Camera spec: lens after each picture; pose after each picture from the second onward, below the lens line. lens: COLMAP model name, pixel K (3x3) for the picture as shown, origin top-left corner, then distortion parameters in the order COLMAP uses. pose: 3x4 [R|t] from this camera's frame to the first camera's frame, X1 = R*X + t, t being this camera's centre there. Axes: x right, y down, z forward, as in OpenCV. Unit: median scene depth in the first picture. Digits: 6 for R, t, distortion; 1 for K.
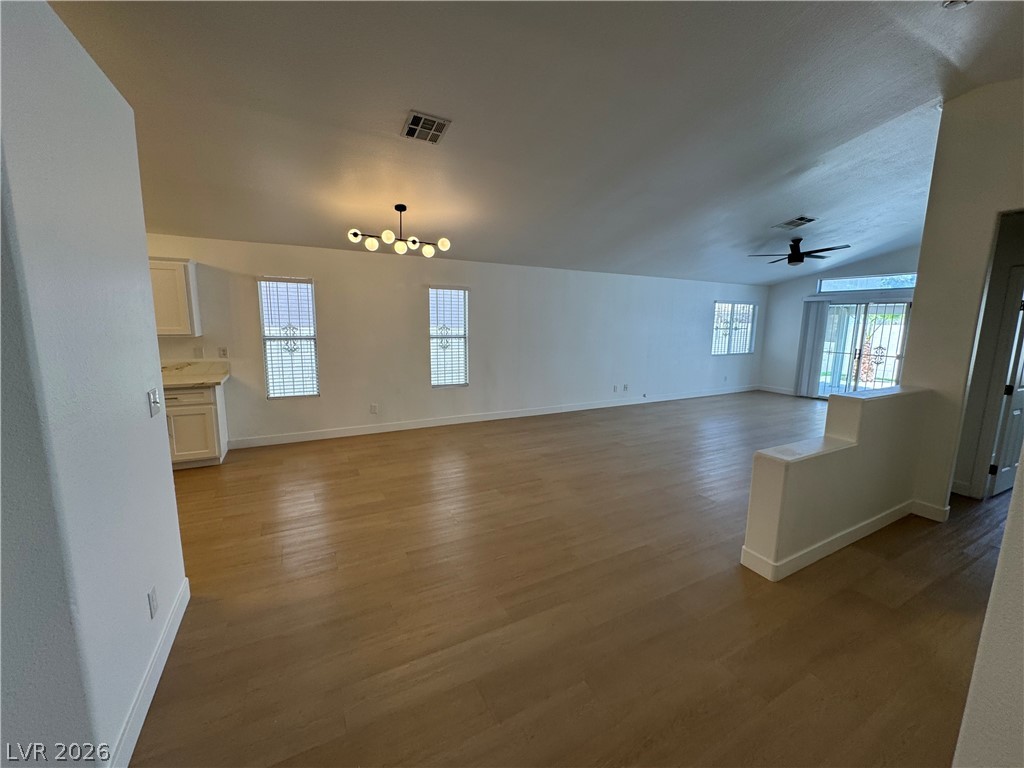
lens RADIAL K [[409.1, 0, 512.9], [0, 409.1, 381.9], [0, 0, 1]] dist [-0.001802, 0.000016]
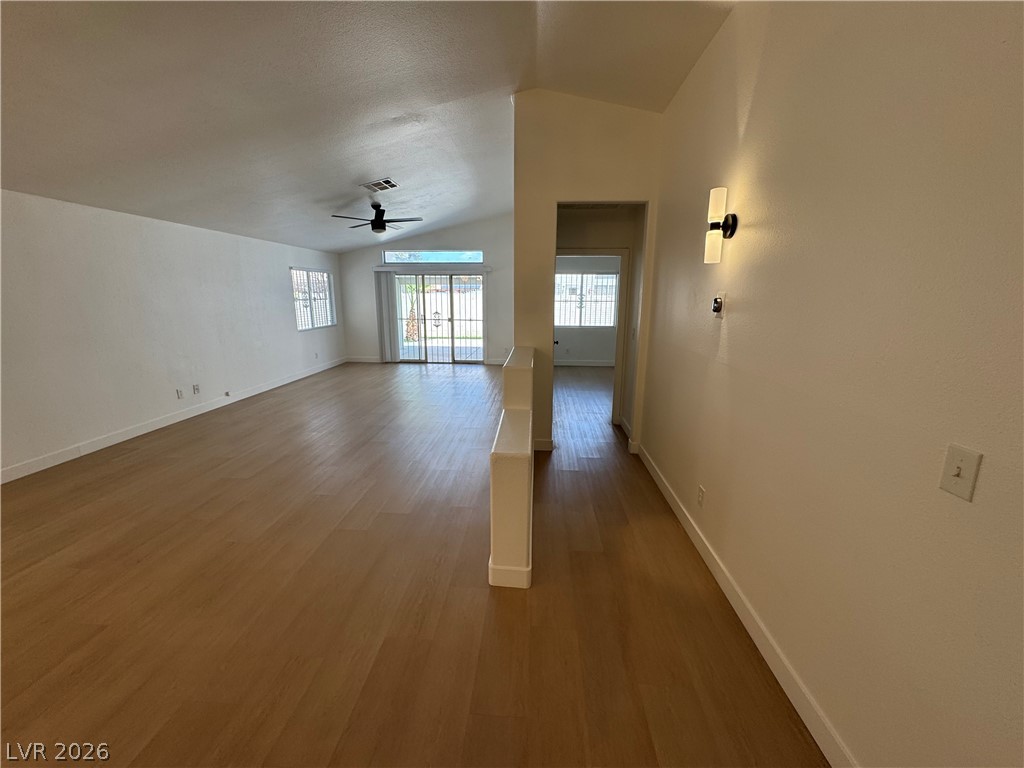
lens RADIAL K [[409.1, 0, 513.4], [0, 409.1, 380.1], [0, 0, 1]] dist [-0.001802, 0.000016]
pose [[0.527980, -0.186878, 0.828441, -0.013098], [0.130780, 0.981744, 0.138111, -0.032249], [-0.839127, 0.035423, 0.542781, 0.211636]]
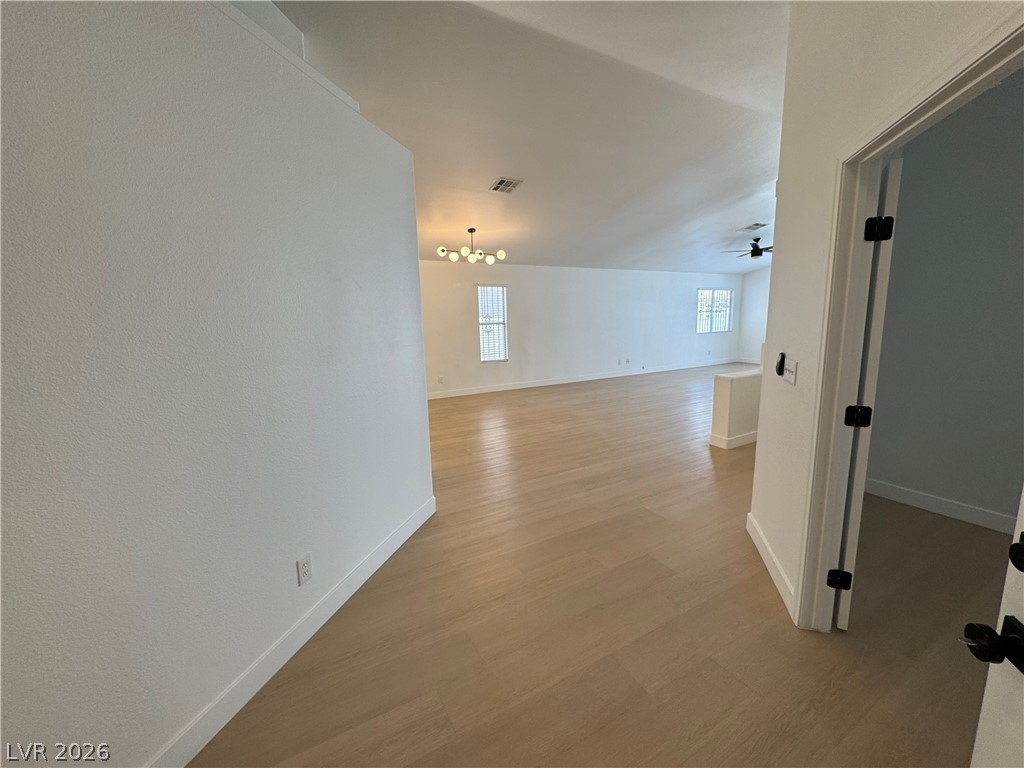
lens RADIAL K [[409.1, 0, 514.1], [0, 409.1, 381.6], [0, 0, 1]] dist [-0.001802, 0.000016]
pose [[0.999120, -0.038618, 0.016393, -0.111778], [0.038437, 0.999198, 0.011258, 0.059419], [-0.016814, -0.010618, 0.999802, -0.284122]]
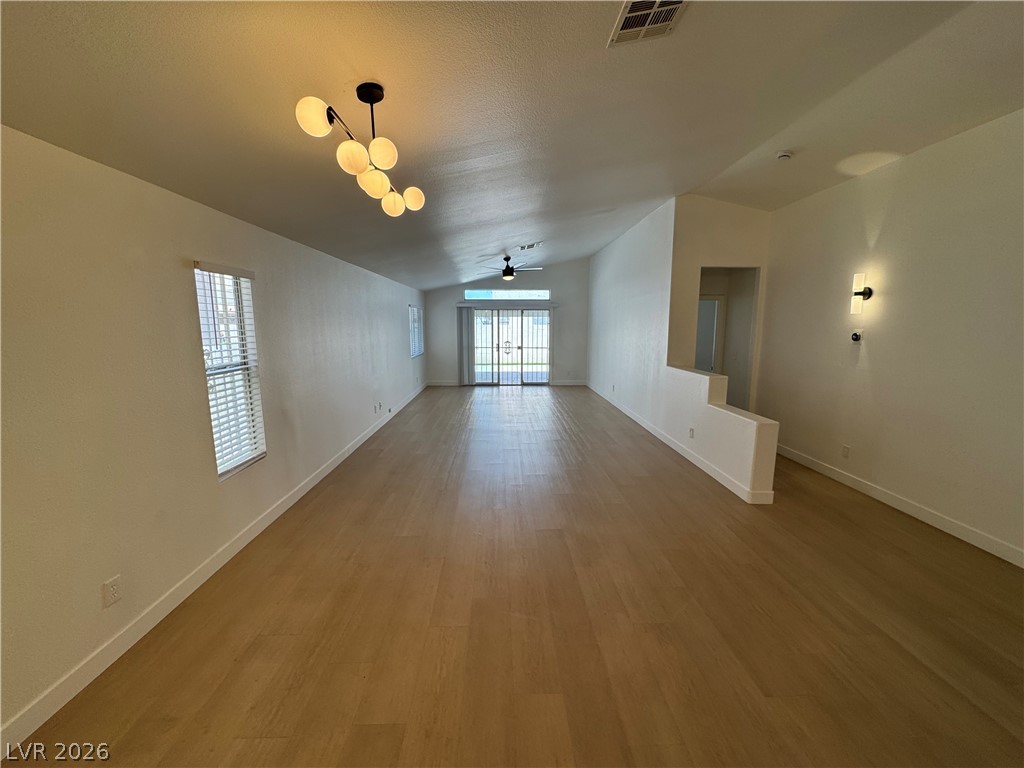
lens RADIAL K [[409.1, 0, 514.1], [0, 409.1, 379.0], [0, 0, 1]] dist [-0.001802, 0.000016]
pose [[0.443885, -0.135589, 0.885766, -0.420597], [0.139582, 0.986882, 0.081118, -0.086502], [-0.885146, 0.087630, 0.456988, 0.447209]]
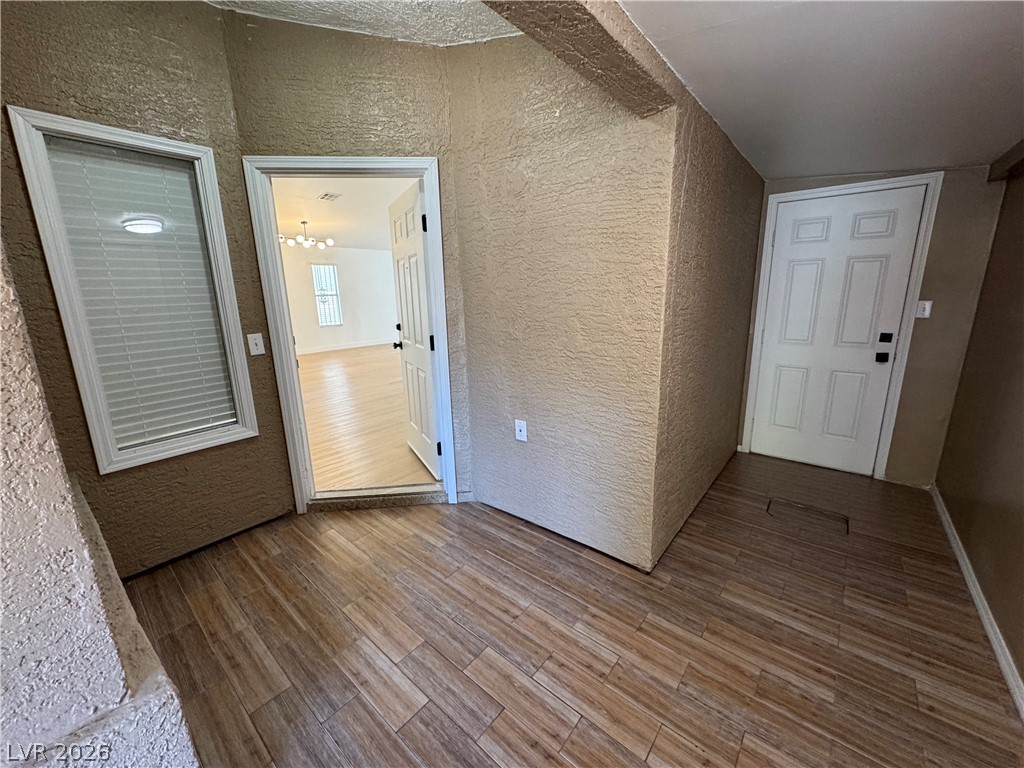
lens RADIAL K [[409.1, 0, 506.8], [0, 409.1, 381.6], [0, 0, 1]] dist [-0.001802, 0.000016]
pose [[0.928783, -0.110580, 0.353743, -0.101957], [0.083634, 0.992367, 0.090624, 0.133366], [-0.361064, -0.054585, 0.930942, -0.730346]]
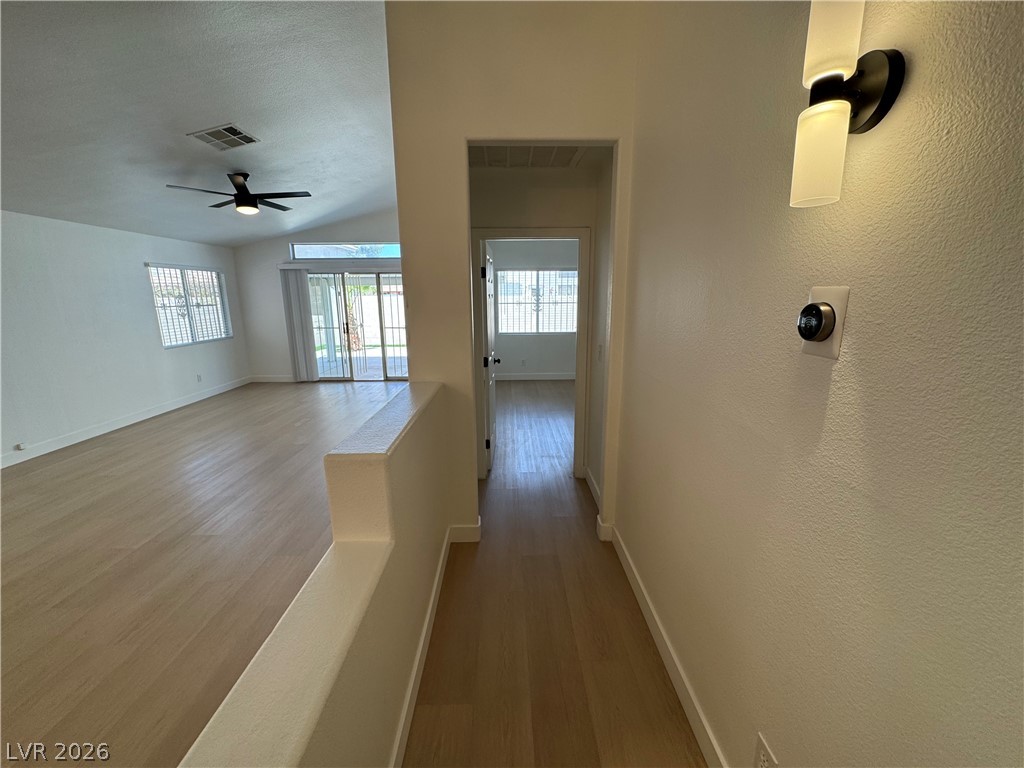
lens RADIAL K [[409.1, 0, 513.2], [0, 409.1, 381.1], [0, 0, 1]] dist [-0.001802, 0.000016]
pose [[0.459643, -0.200764, 0.865114, 0.234317], [0.147356, 0.977852, 0.148635, -0.039994], [-0.875794, 0.059161, 0.479047, 0.281118]]
